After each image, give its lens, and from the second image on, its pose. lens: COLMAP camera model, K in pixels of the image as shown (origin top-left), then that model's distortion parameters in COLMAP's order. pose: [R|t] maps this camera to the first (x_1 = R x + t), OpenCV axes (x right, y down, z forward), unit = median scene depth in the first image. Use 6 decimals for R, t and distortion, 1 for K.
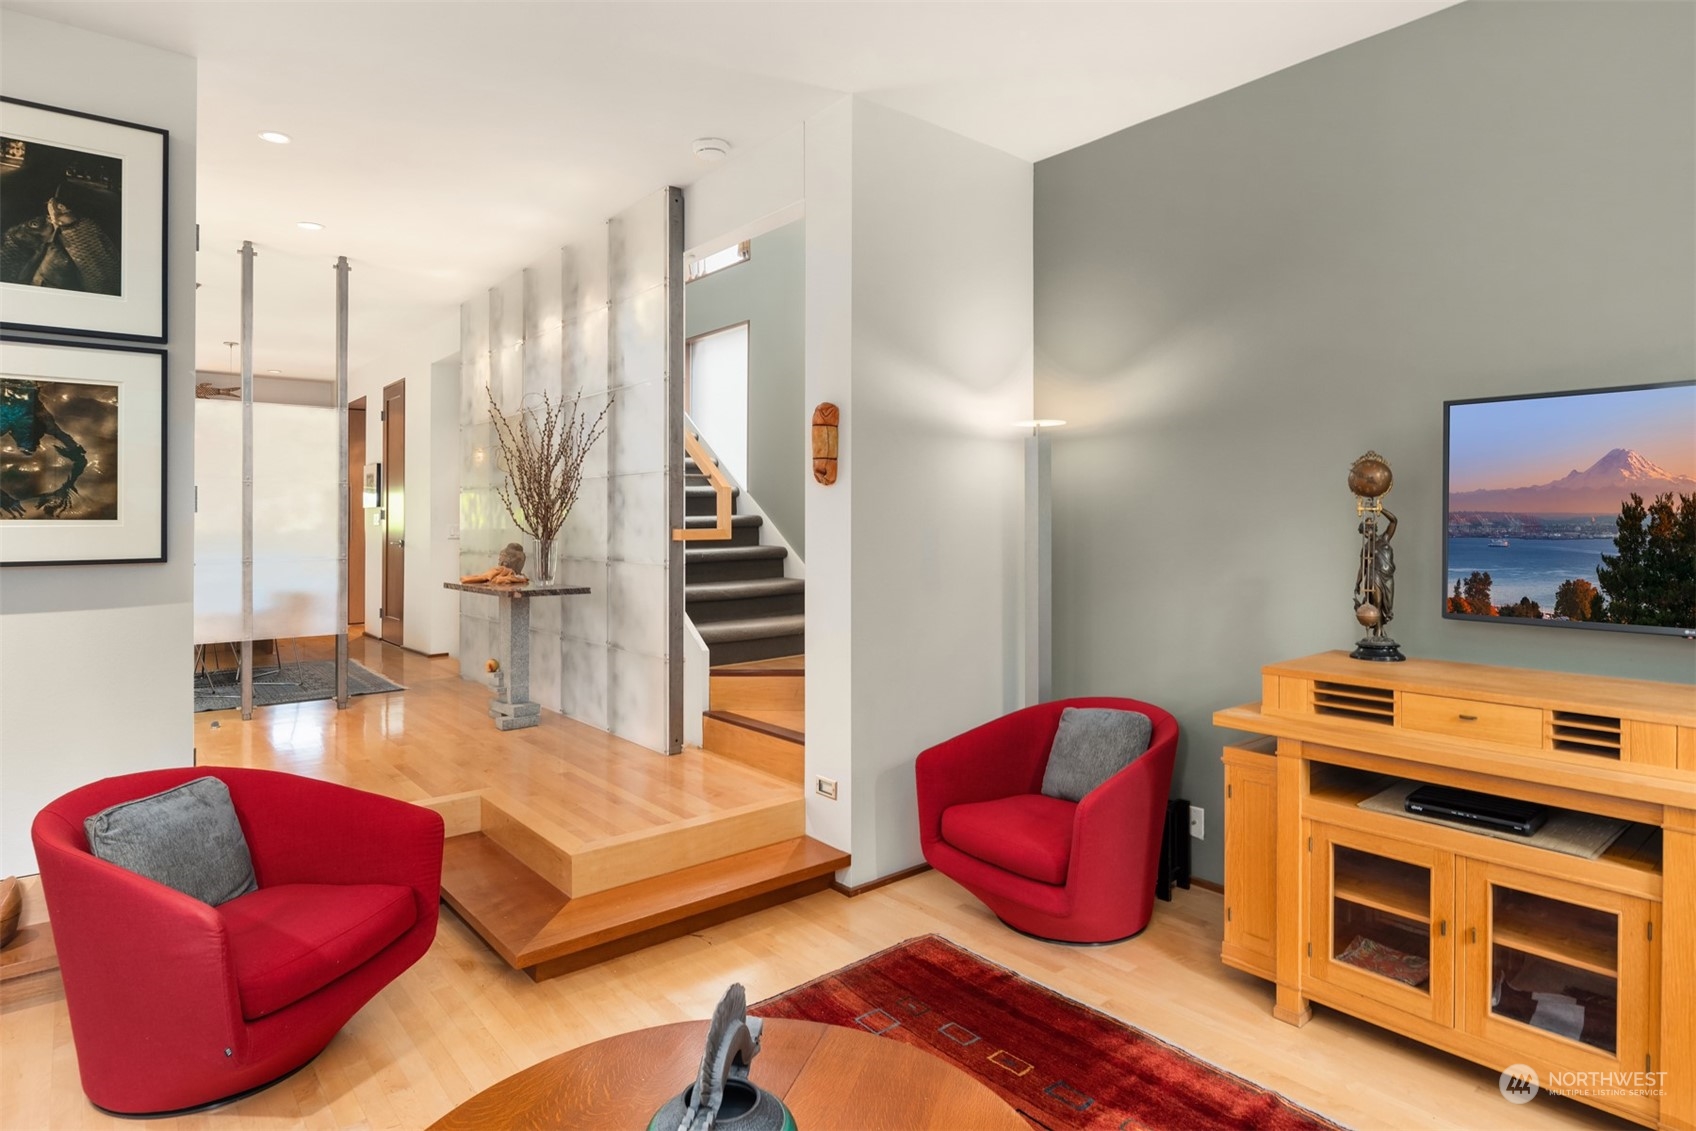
lens RADIAL K [[928.1, 0, 867.6], [0, 928.1, 519.8], [0, 0, 1]] dist [-0.000752, -0.002222]
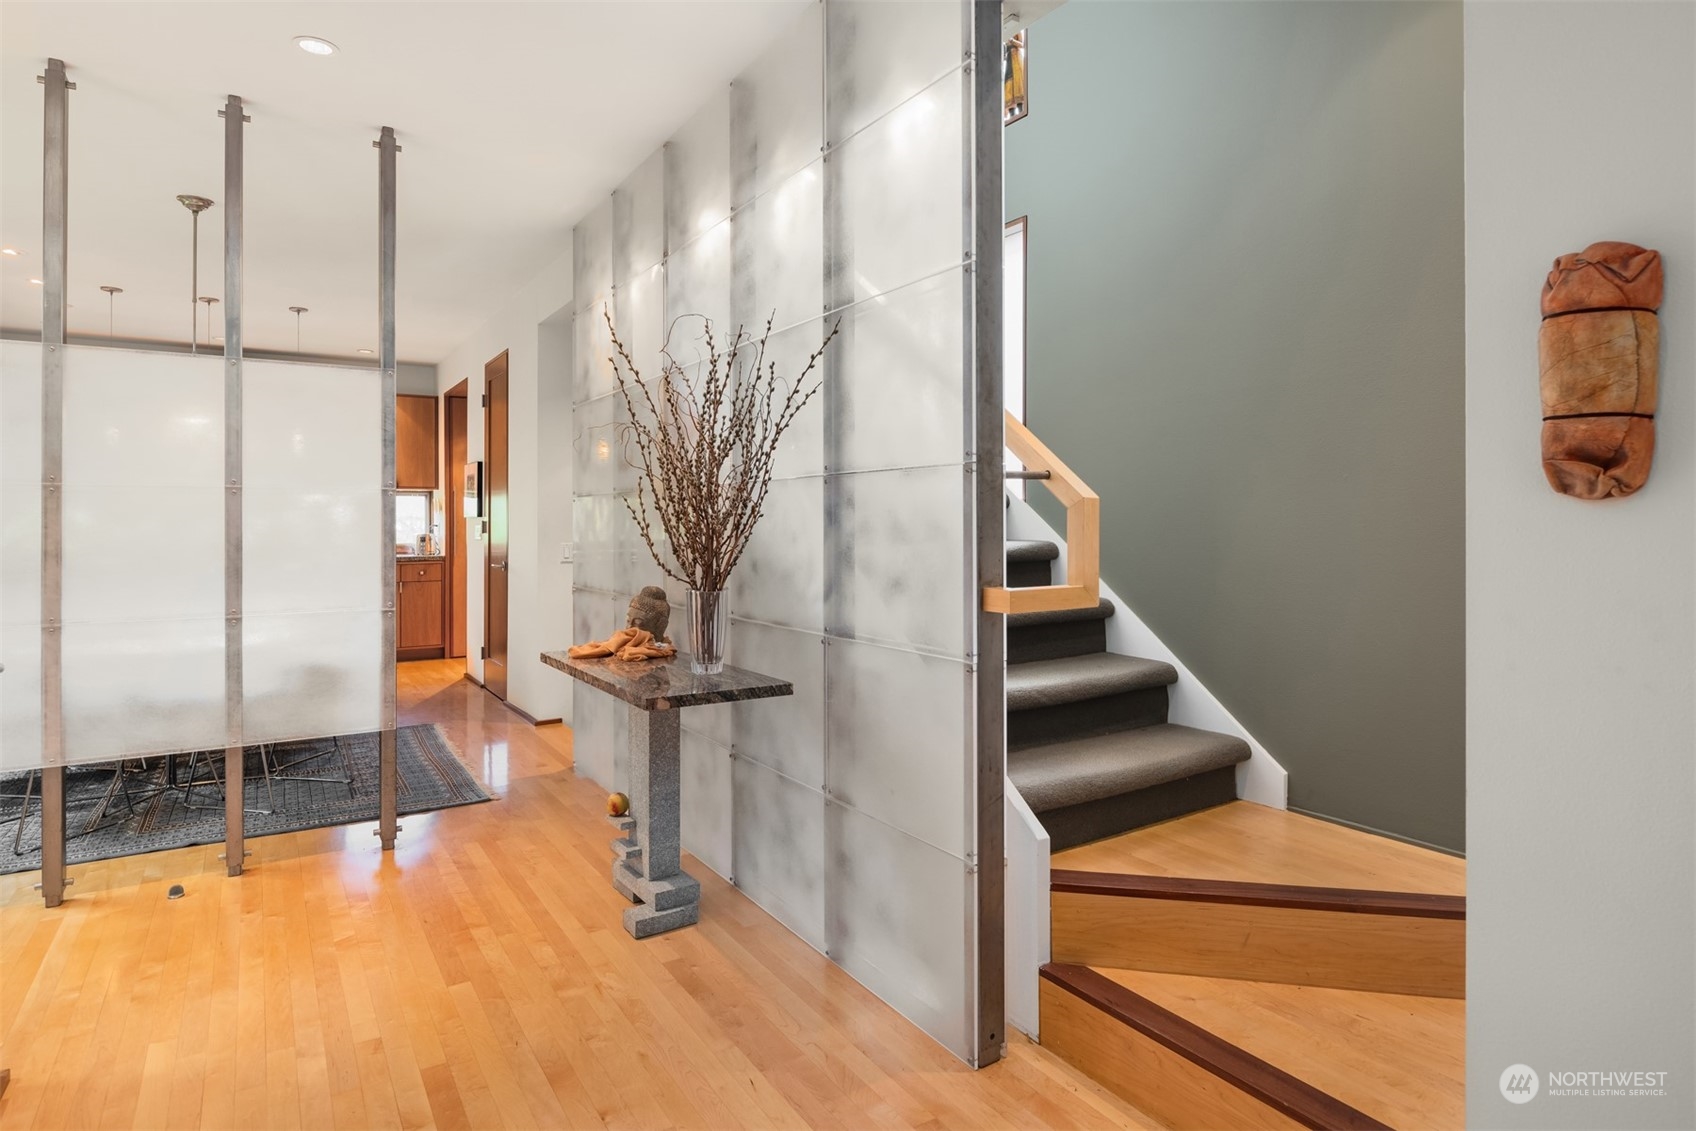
lens RADIAL K [[928.1, 0, 868.7], [0, 928.1, 536.1], [0, 0, 1]] dist [-0.000752, -0.002222]
pose [[0.992430, 0.003255, -0.122766, -0.181674], [-0.001101, 0.999844, 0.017611, -0.020844], [0.122805, -0.017343, 0.992279, 0.455596]]
